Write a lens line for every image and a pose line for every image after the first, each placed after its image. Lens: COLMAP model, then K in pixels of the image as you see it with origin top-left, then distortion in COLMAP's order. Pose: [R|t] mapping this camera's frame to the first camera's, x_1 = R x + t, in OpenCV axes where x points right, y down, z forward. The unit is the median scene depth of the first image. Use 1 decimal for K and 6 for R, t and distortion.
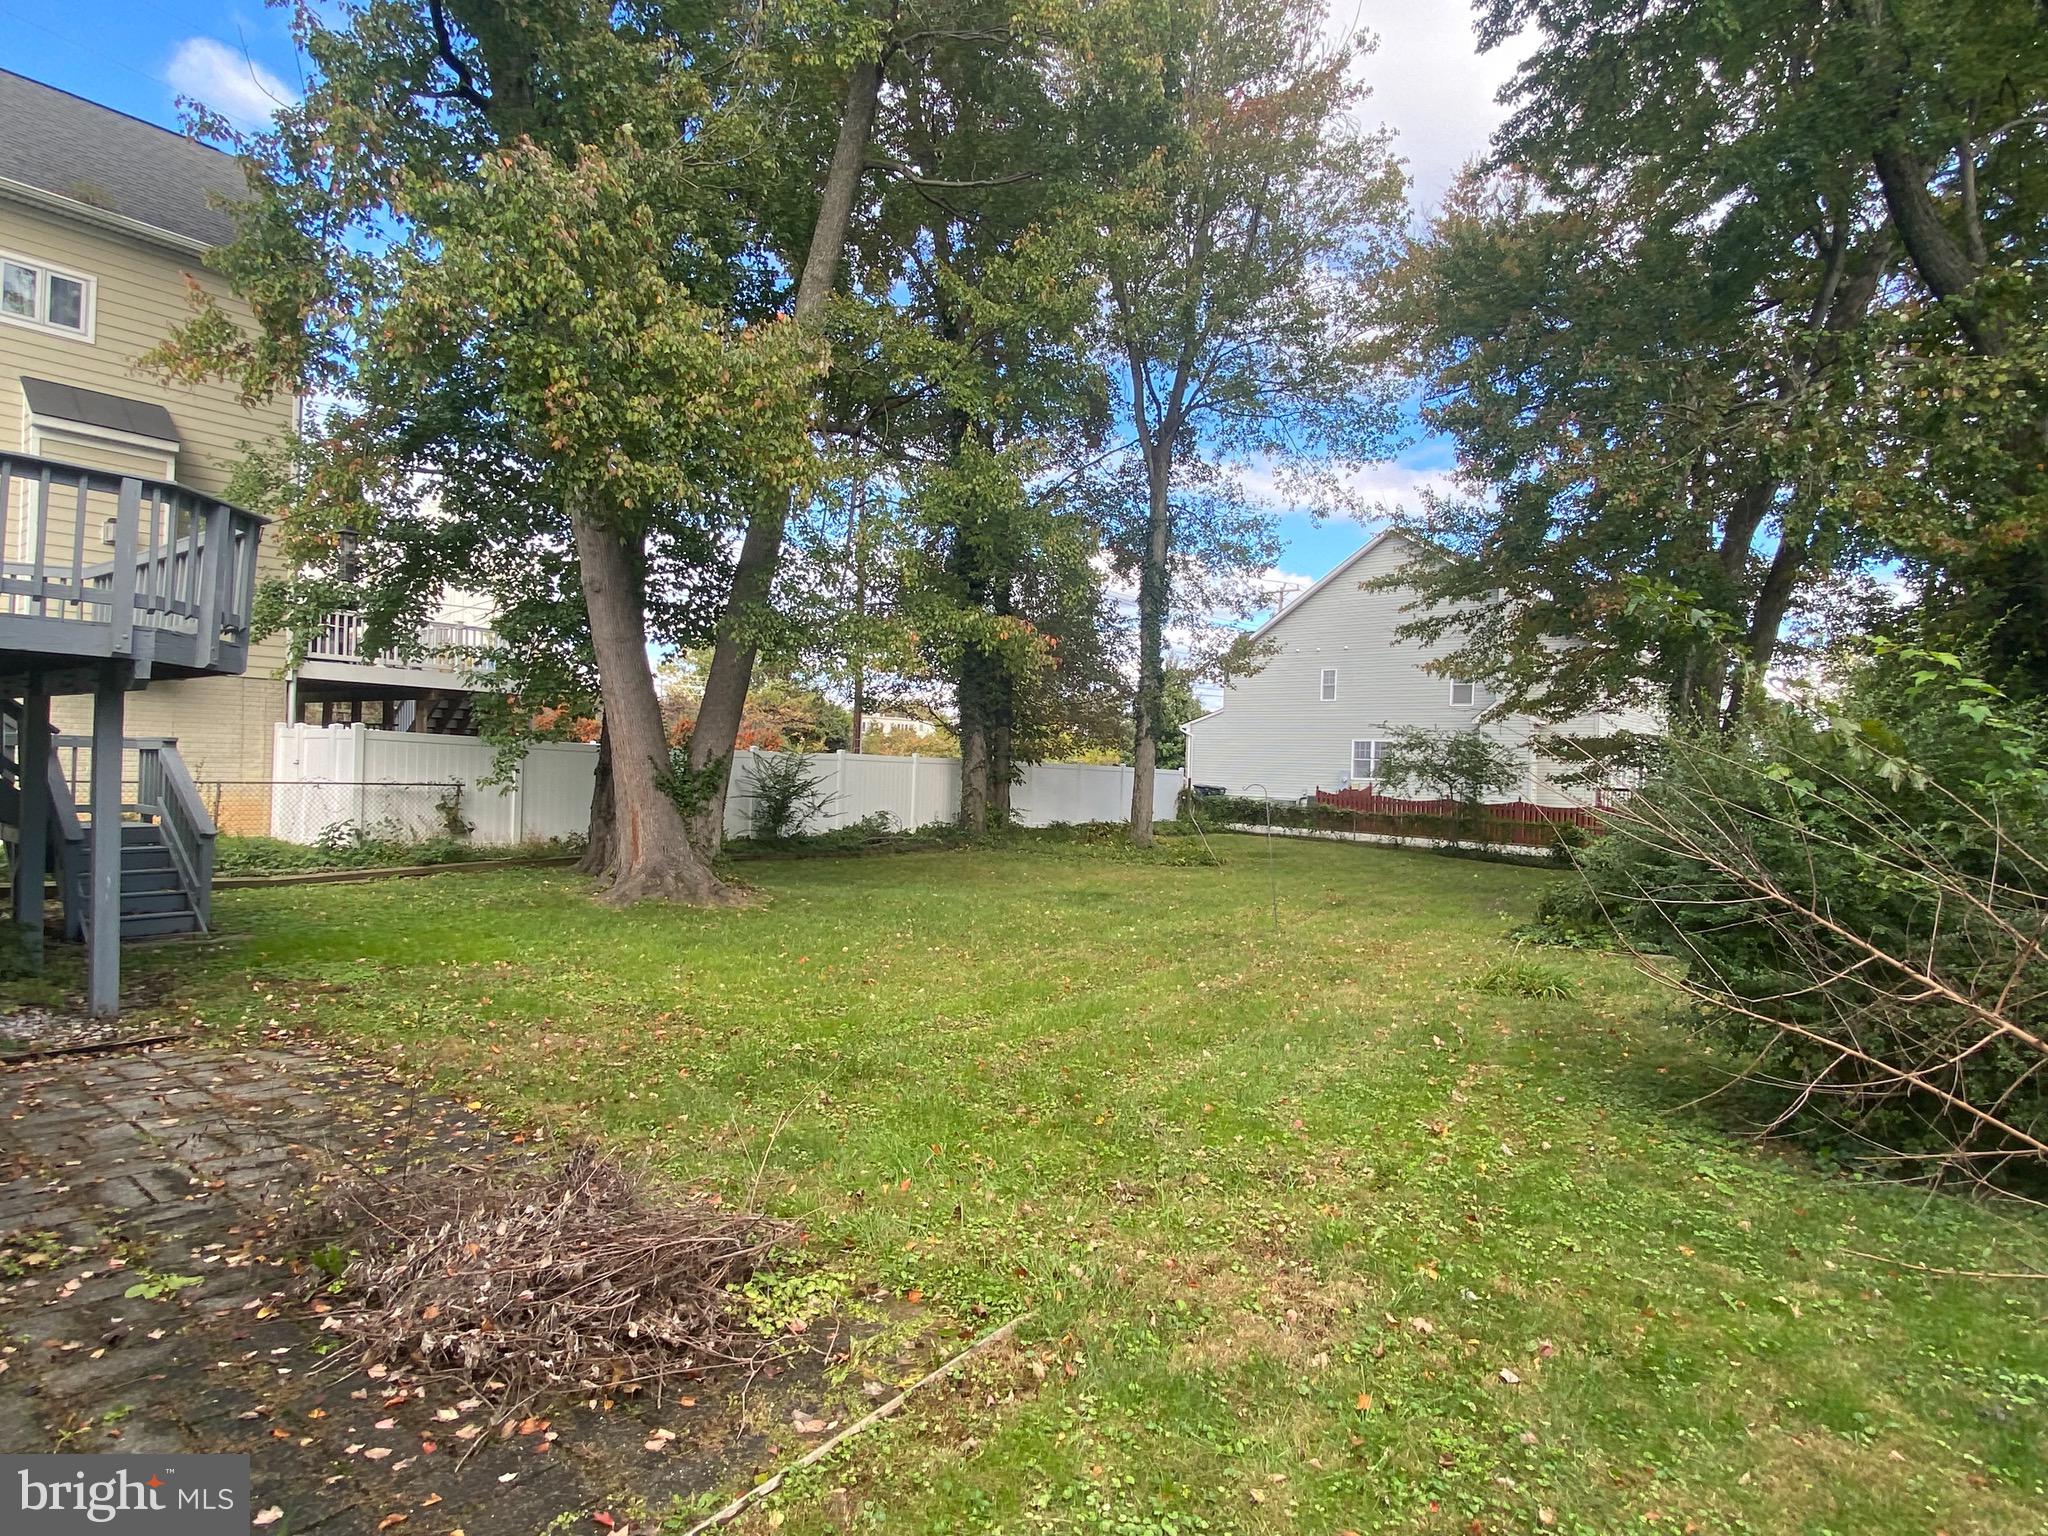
lens RADIAL K [[1058.9, 0, 1024.0], [0, 1058.9, 768.0], [0, 0, 1]] dist [-0.000078, -0.000027]
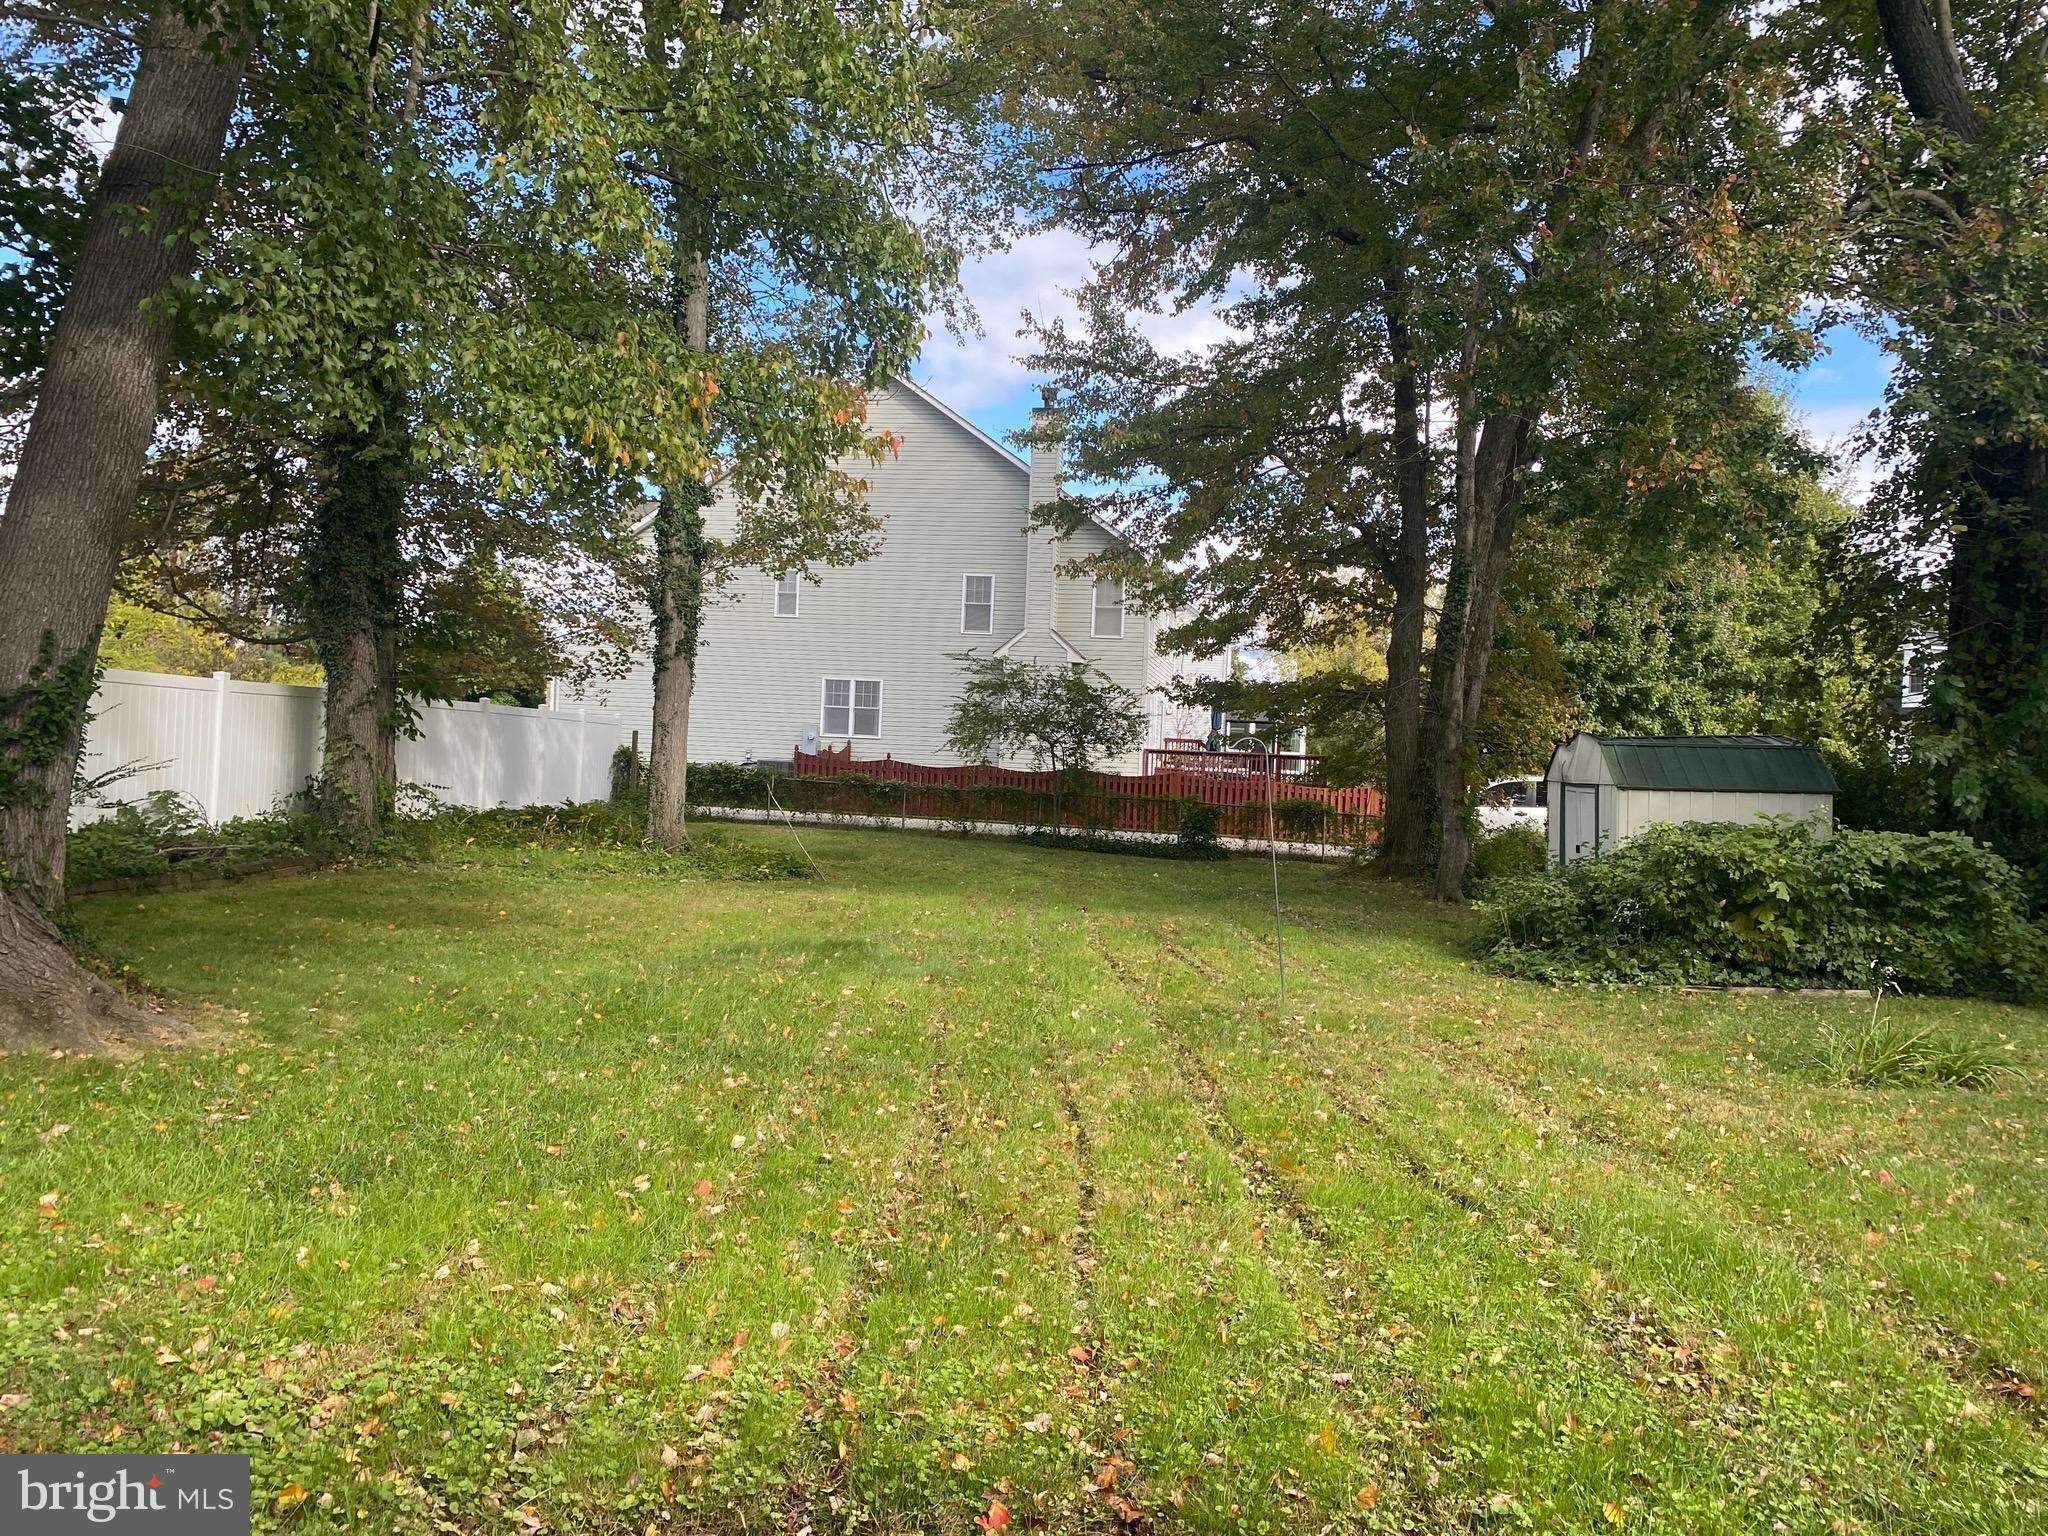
lens RADIAL K [[1529.7, 0, 1024.0], [0, 1529.7, 768.0], [0, 0, 1]] dist [0.043273, -0.084383]
pose [[0.839115, -0.002725, 0.543947, -0.151813], [-0.013365, 0.999582, 0.025624, 0.006102], [-0.543790, -0.028772, 0.838728, 0.173199]]
